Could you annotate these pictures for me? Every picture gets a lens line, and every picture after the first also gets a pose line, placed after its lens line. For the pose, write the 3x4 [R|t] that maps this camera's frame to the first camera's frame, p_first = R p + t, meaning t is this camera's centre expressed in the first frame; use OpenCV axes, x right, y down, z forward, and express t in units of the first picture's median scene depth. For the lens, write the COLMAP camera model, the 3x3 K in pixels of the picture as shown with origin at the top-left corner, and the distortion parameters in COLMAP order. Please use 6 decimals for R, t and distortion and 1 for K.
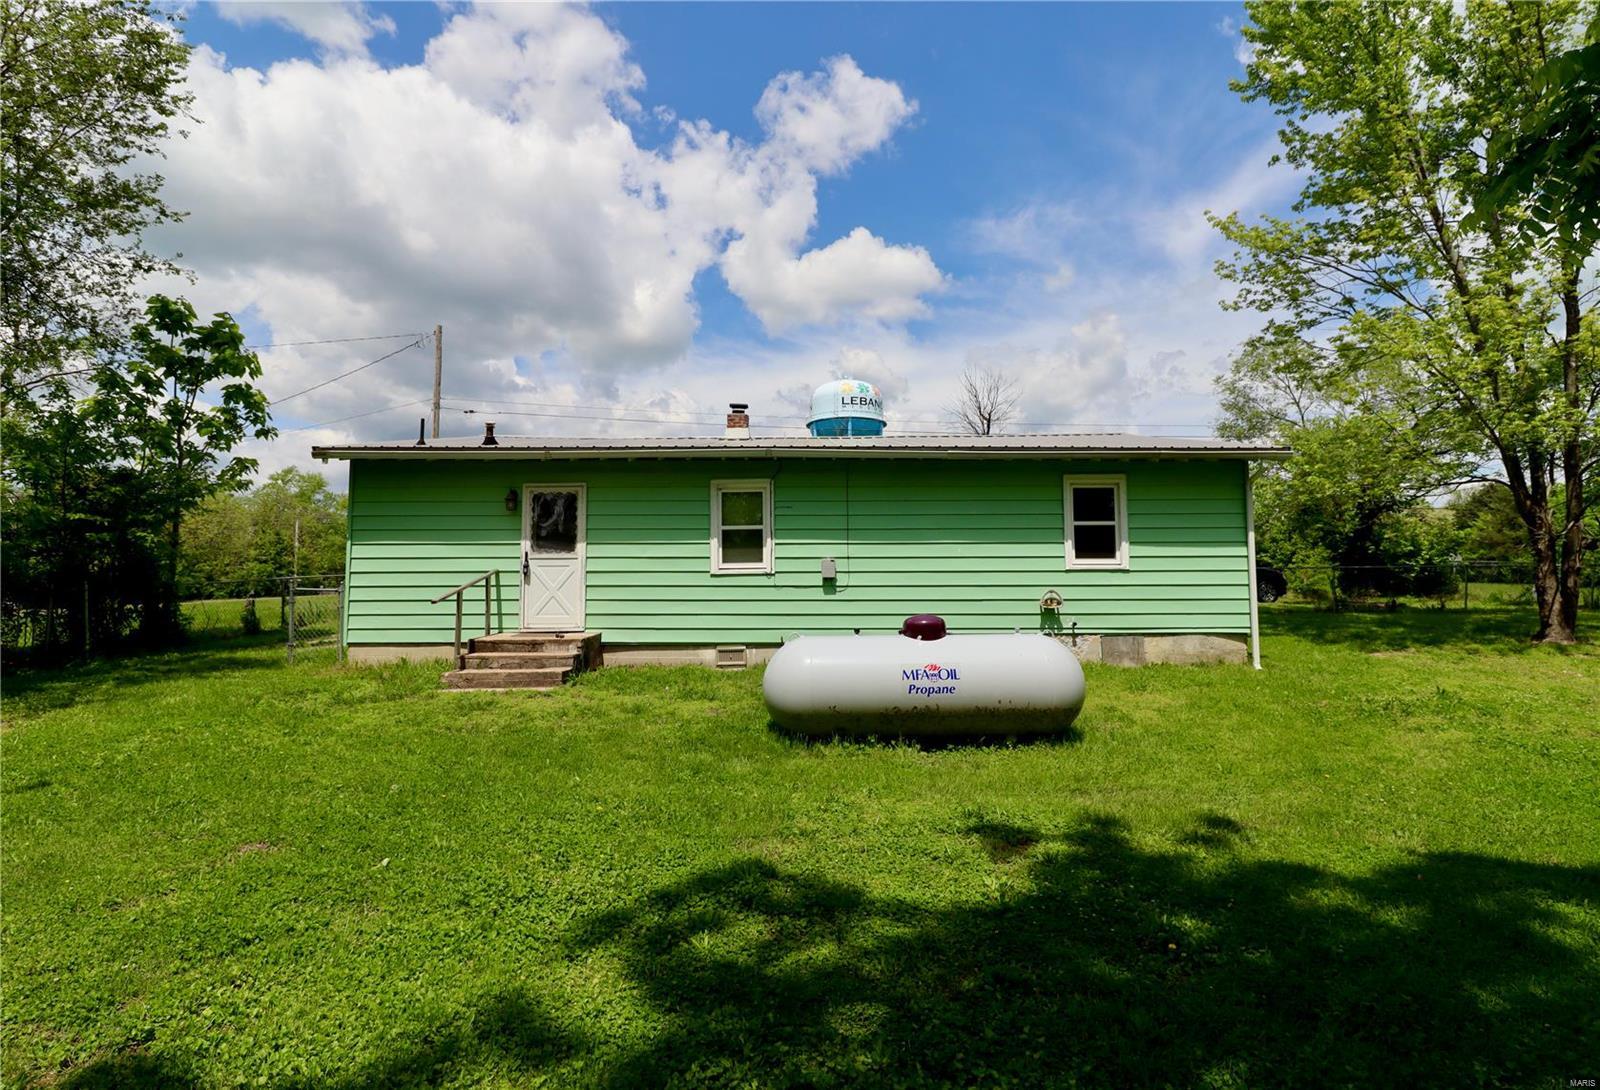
lens RADIAL K [[770.2, 0, 796.4], [0, 770.2, 537.9], [0, 0, 1]] dist [0.002041, -0.015884]
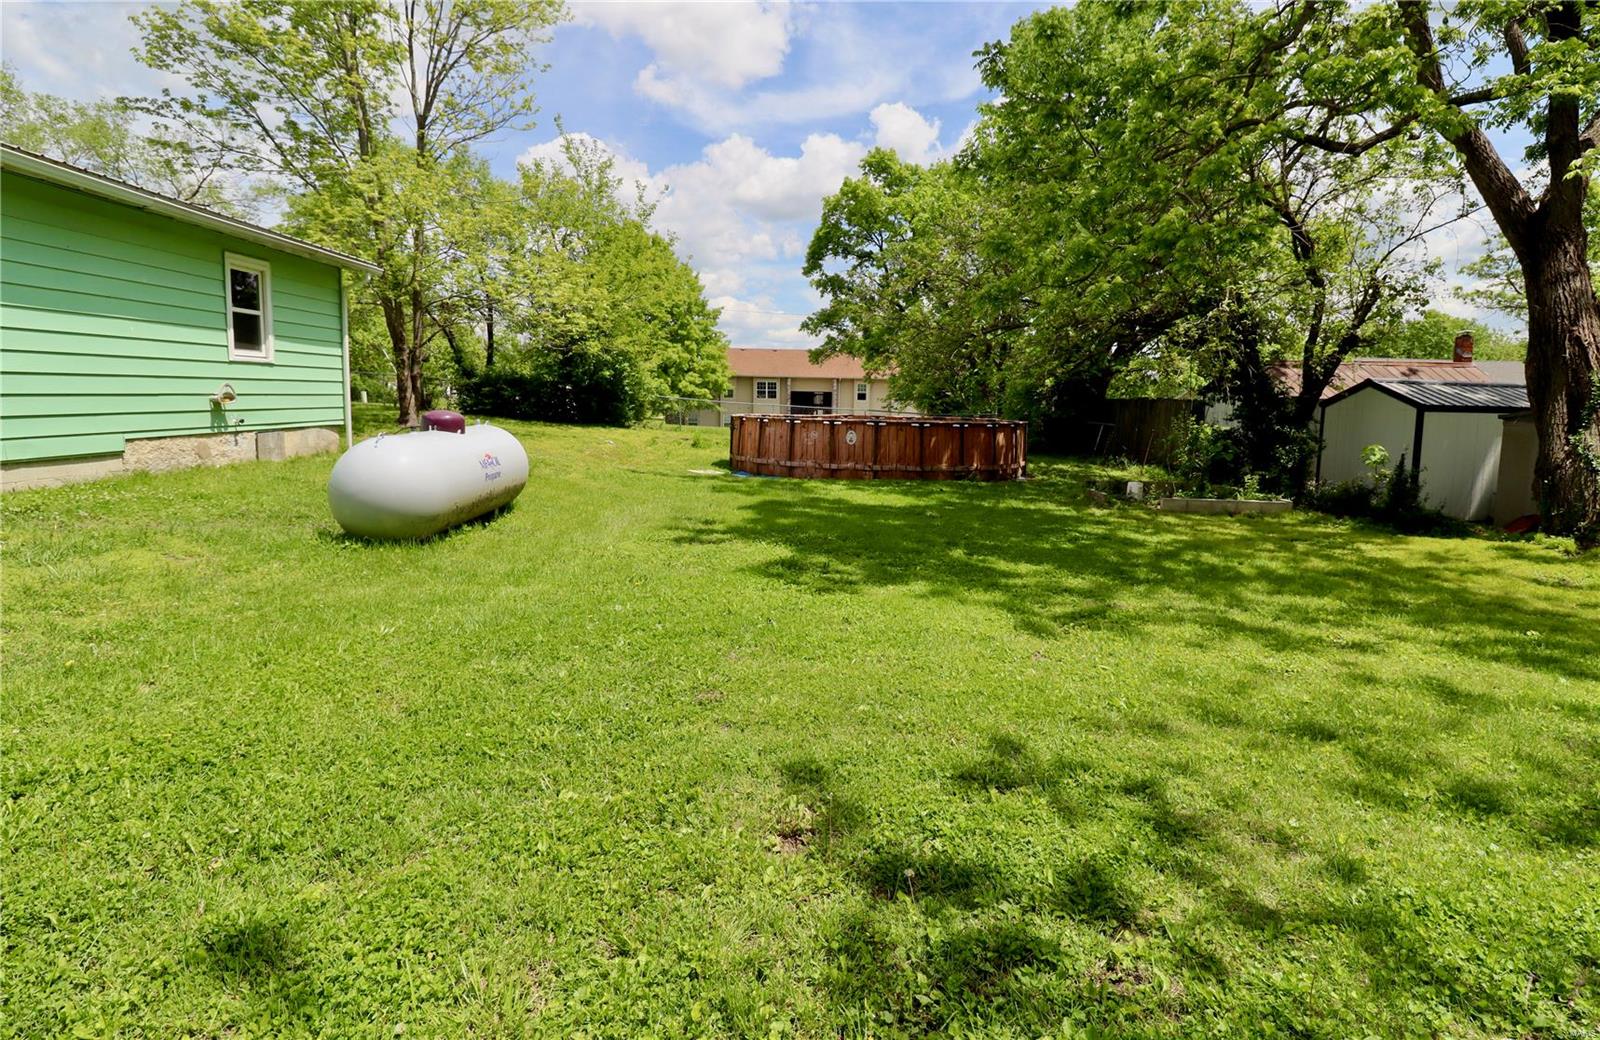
lens RADIAL K [[795.5, 0, 801.0], [0, 795.5, 477.9], [0, 0, 1]] dist [0.000424, -0.000007]
pose [[-0.034436, -0.099407, 0.994451, -0.588906], [-0.085785, 0.991663, 0.096158, 0.029115], [-0.995718, -0.081998, -0.042677, 0.352985]]
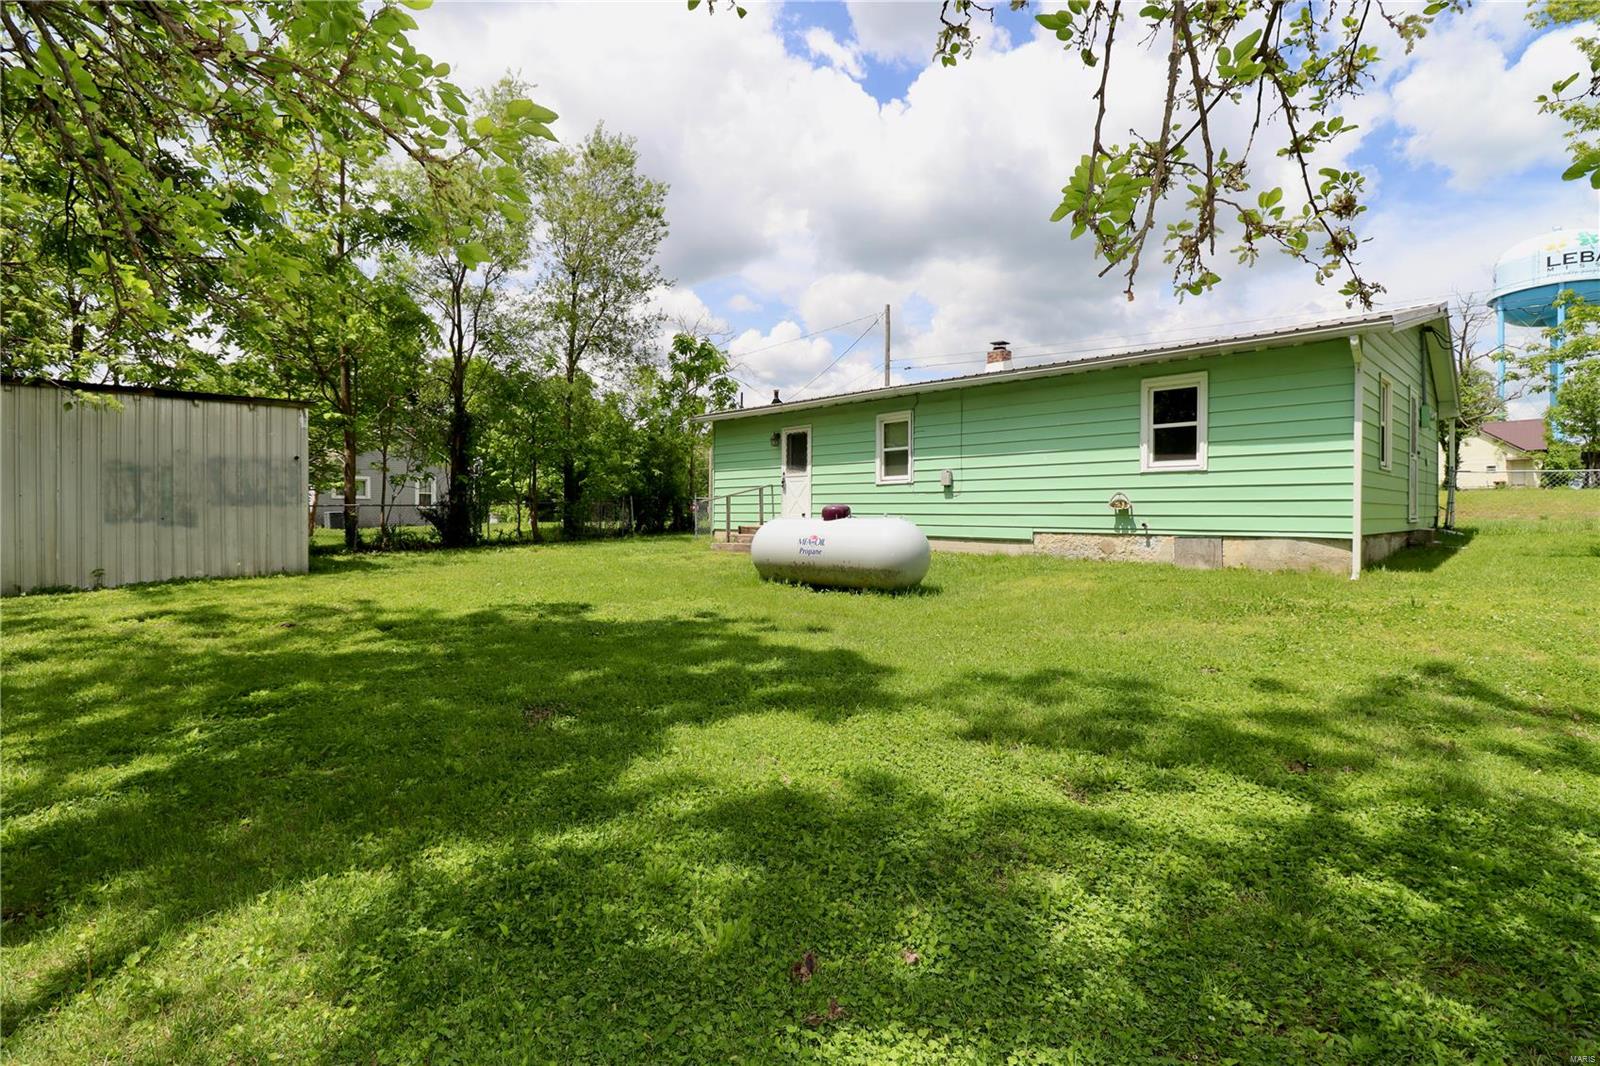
lens RADIAL K [[714.4, 0, 800.0], [0, 714.4, 533.0], [0, 0, 1]] dist [-0.002445, -0.000634]
pose [[0.717590, 0.026269, -0.695970, 0.667735], [0.036847, 0.996457, 0.075603, 0.031656], [0.695490, -0.079897, 0.714080, -0.007313]]
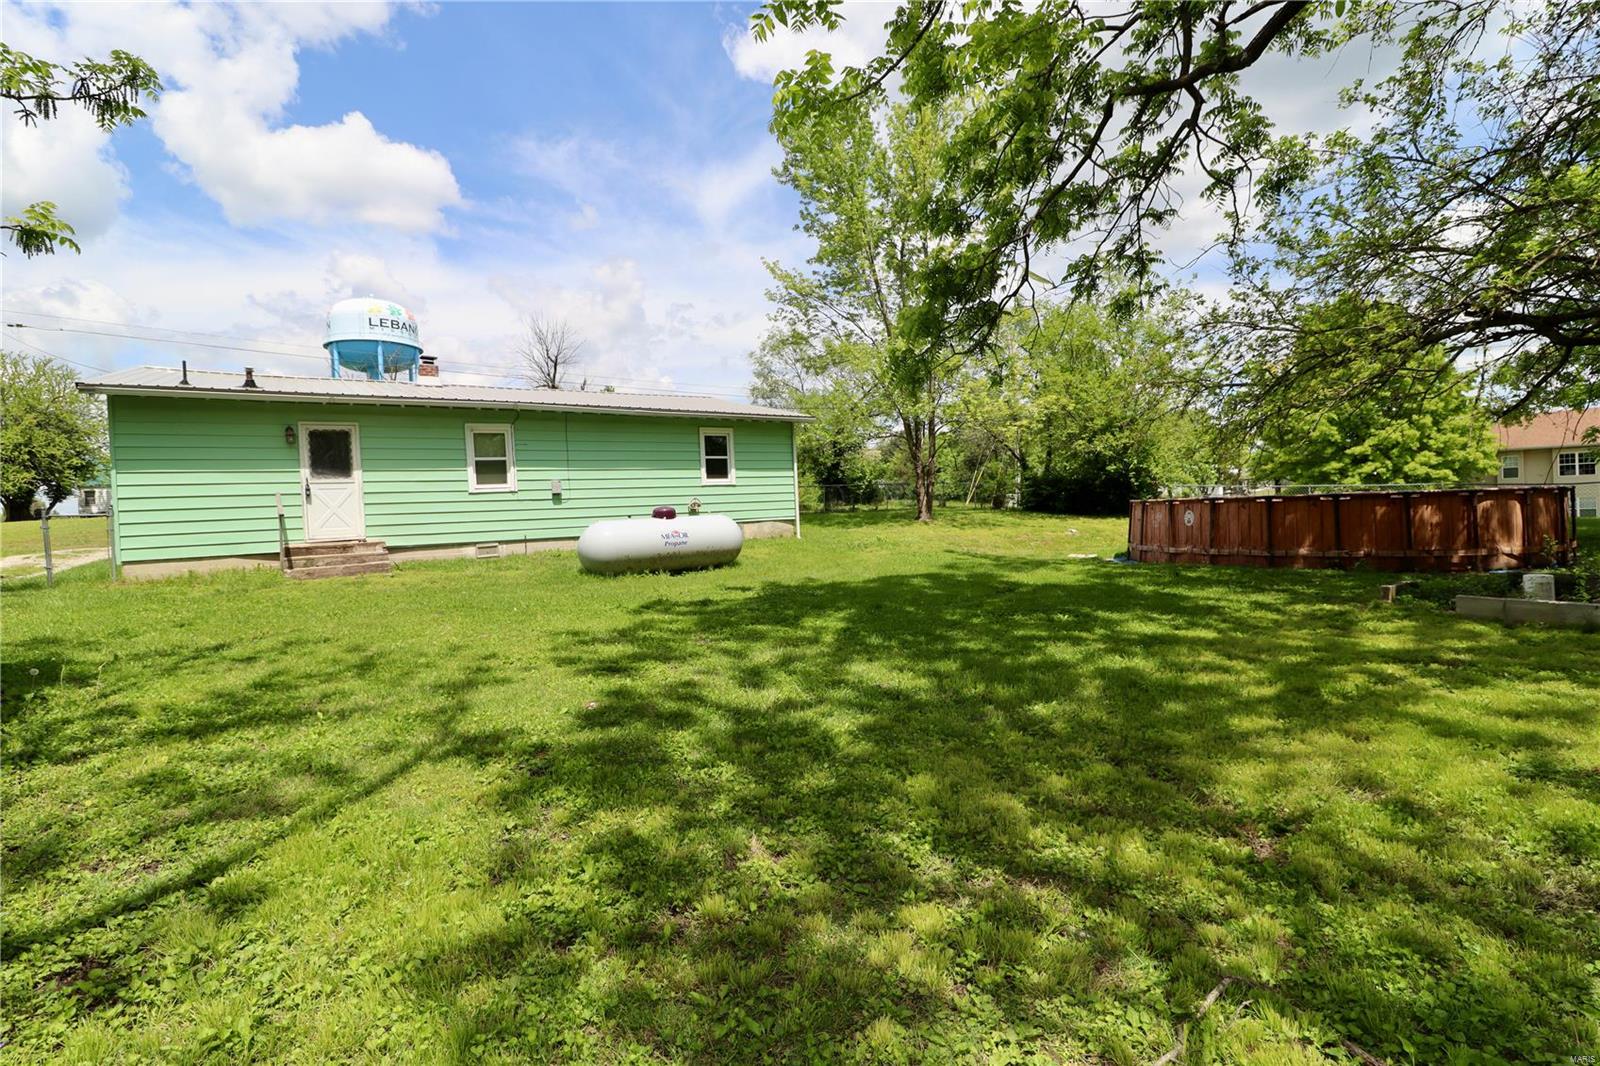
lens RADIAL K [[731.3, 0, 800.0], [0, 731.3, 533.0], [0, 0, 1]] dist [-0.028558, -0.000267]
pose [[0.824608, -0.050093, 0.563482, -0.352673], [0.002032, 0.996328, 0.085598, 0.008767], [-0.565700, -0.069440, 0.821682, -0.399282]]
